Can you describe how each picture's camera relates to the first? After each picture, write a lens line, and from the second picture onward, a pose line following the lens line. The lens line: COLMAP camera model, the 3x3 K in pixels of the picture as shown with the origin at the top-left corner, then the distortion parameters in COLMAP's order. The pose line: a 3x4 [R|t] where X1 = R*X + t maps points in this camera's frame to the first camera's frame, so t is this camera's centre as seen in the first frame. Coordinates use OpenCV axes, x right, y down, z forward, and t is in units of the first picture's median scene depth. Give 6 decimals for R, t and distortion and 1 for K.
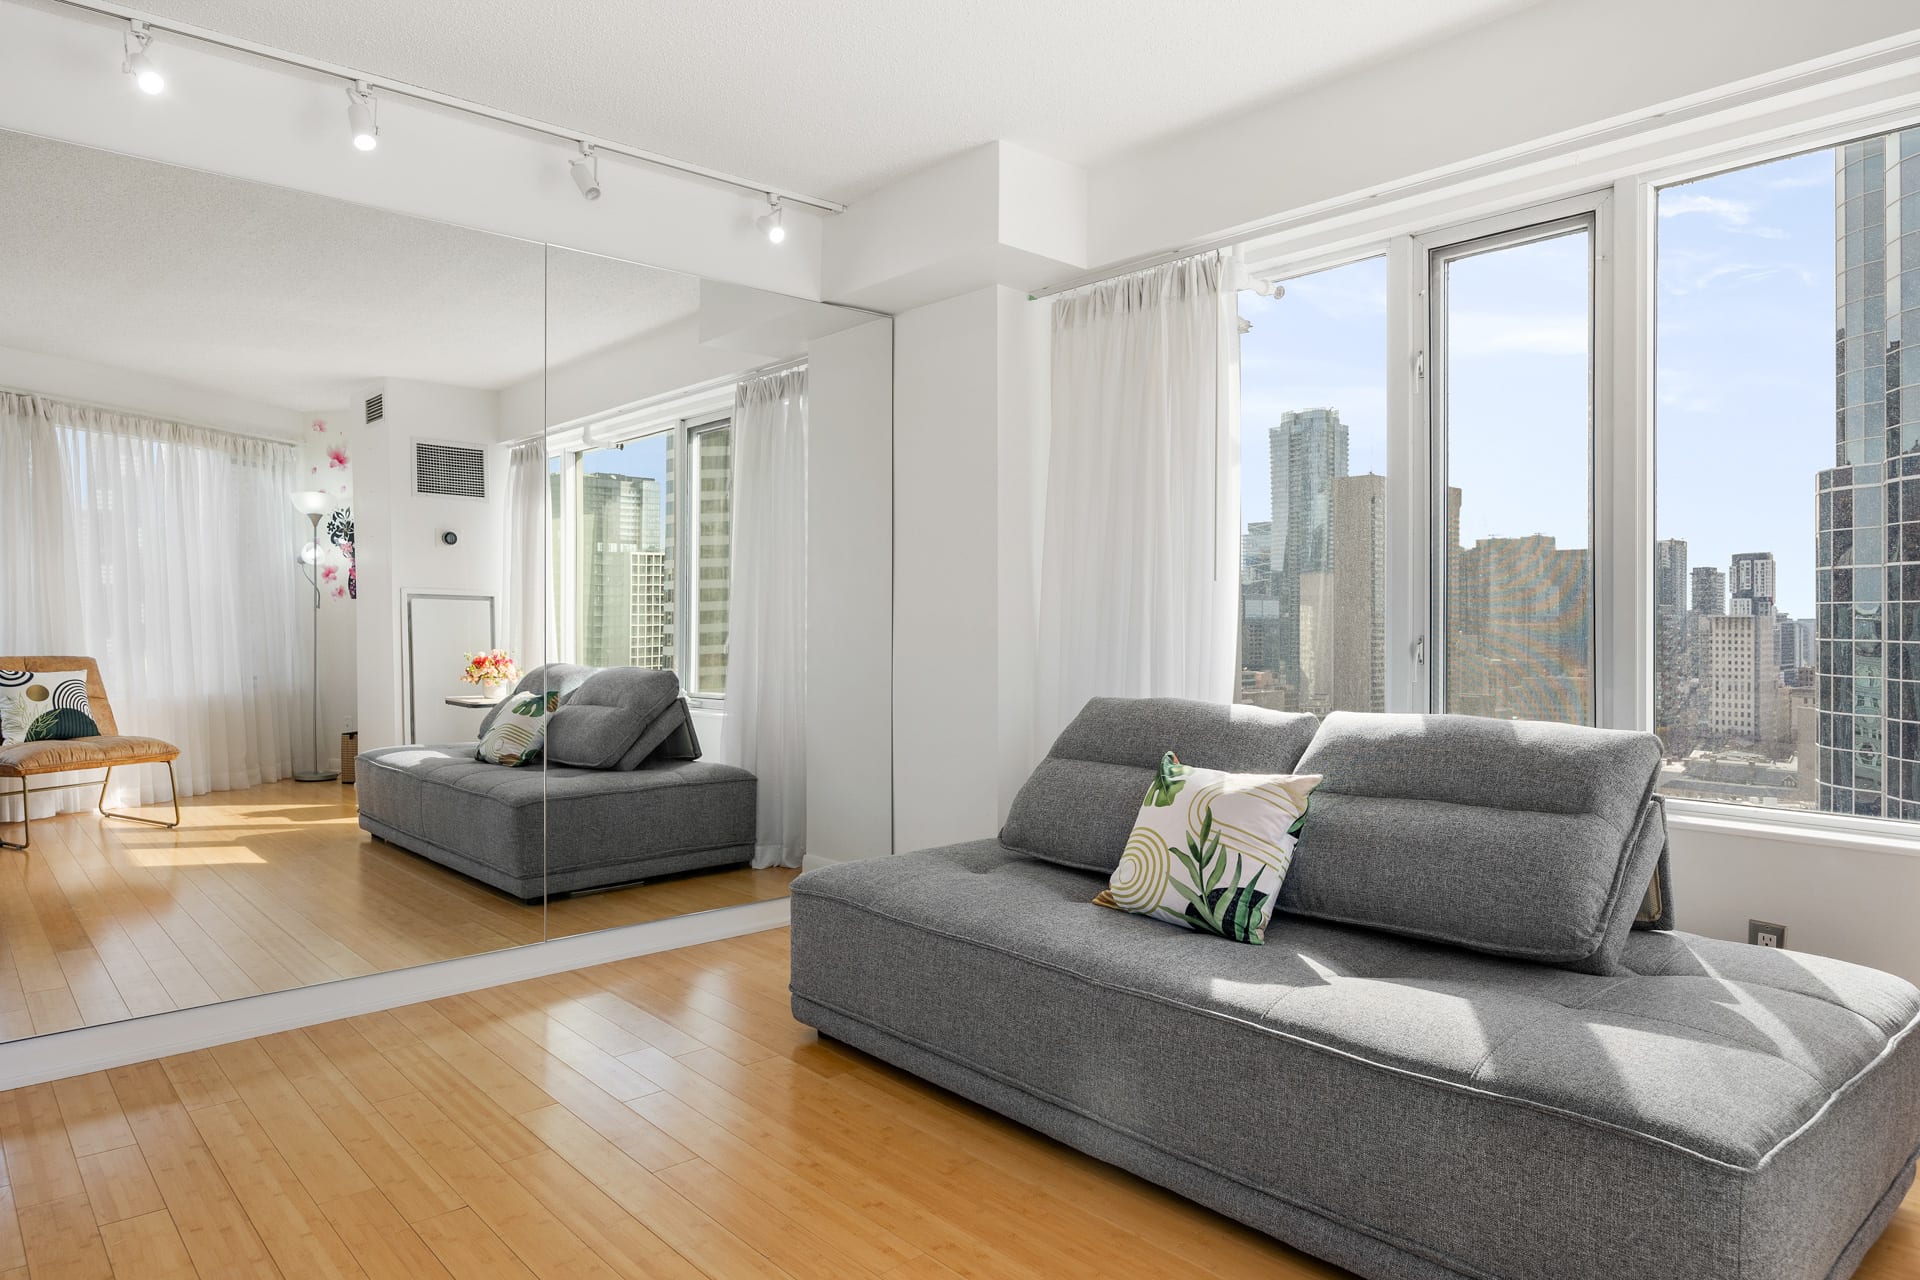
lens RADIAL K [[1208.1, 0, 956.0], [0, 1208.1, 637.9], [0, 0, 1]] dist [-0.000397, -0.002151]
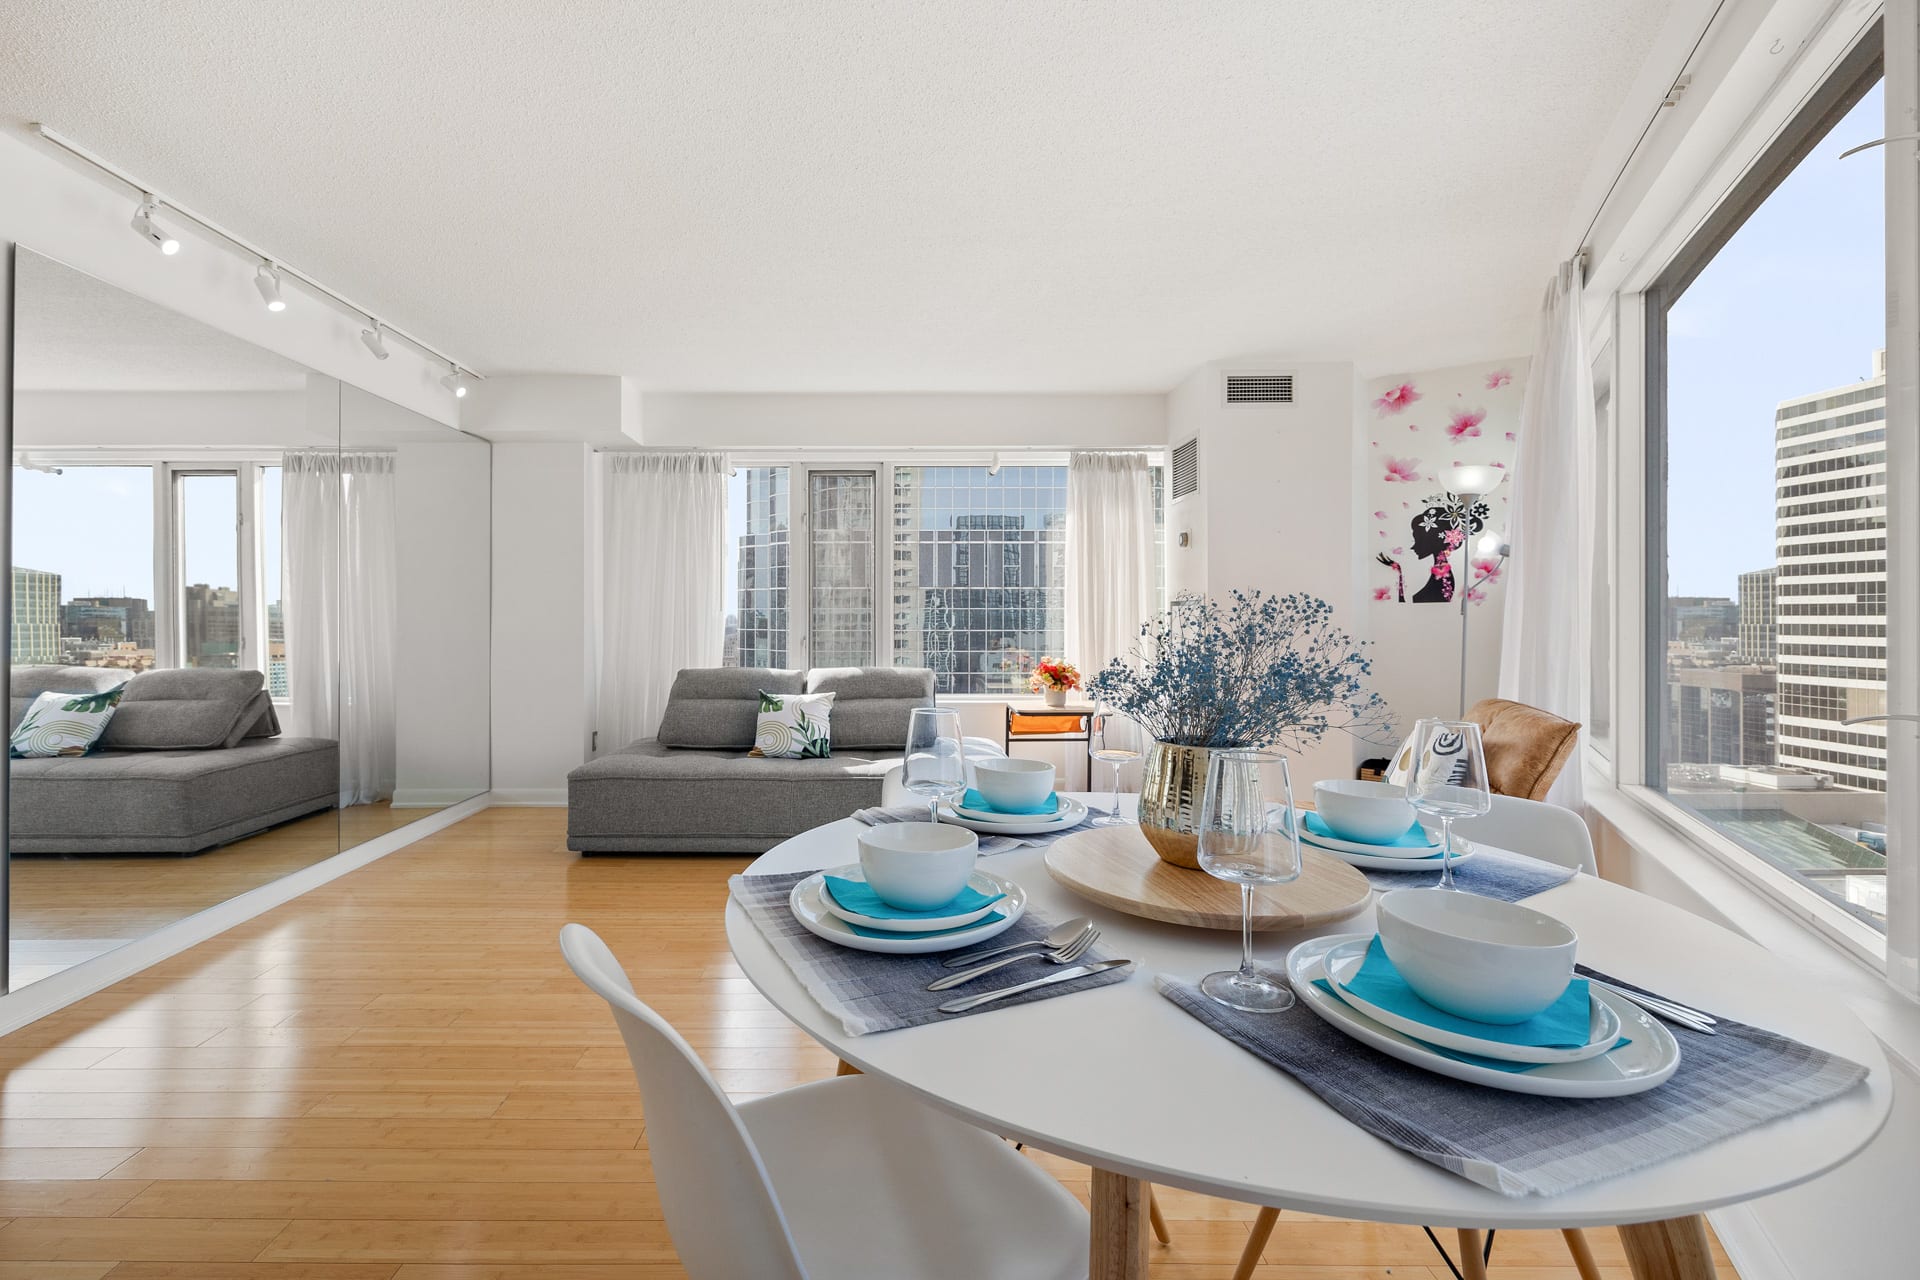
lens RADIAL K [[805.5, 0, 945.6], [0, 805.5, 625.4], [0, 0, 1]] dist [0.003978, 0.000273]
pose [[0.642433, -0.005748, 0.766320, -0.591613], [0.011006, 0.999938, -0.001727, -0.015282], [-0.766263, 0.009544, 0.642457, -0.188912]]
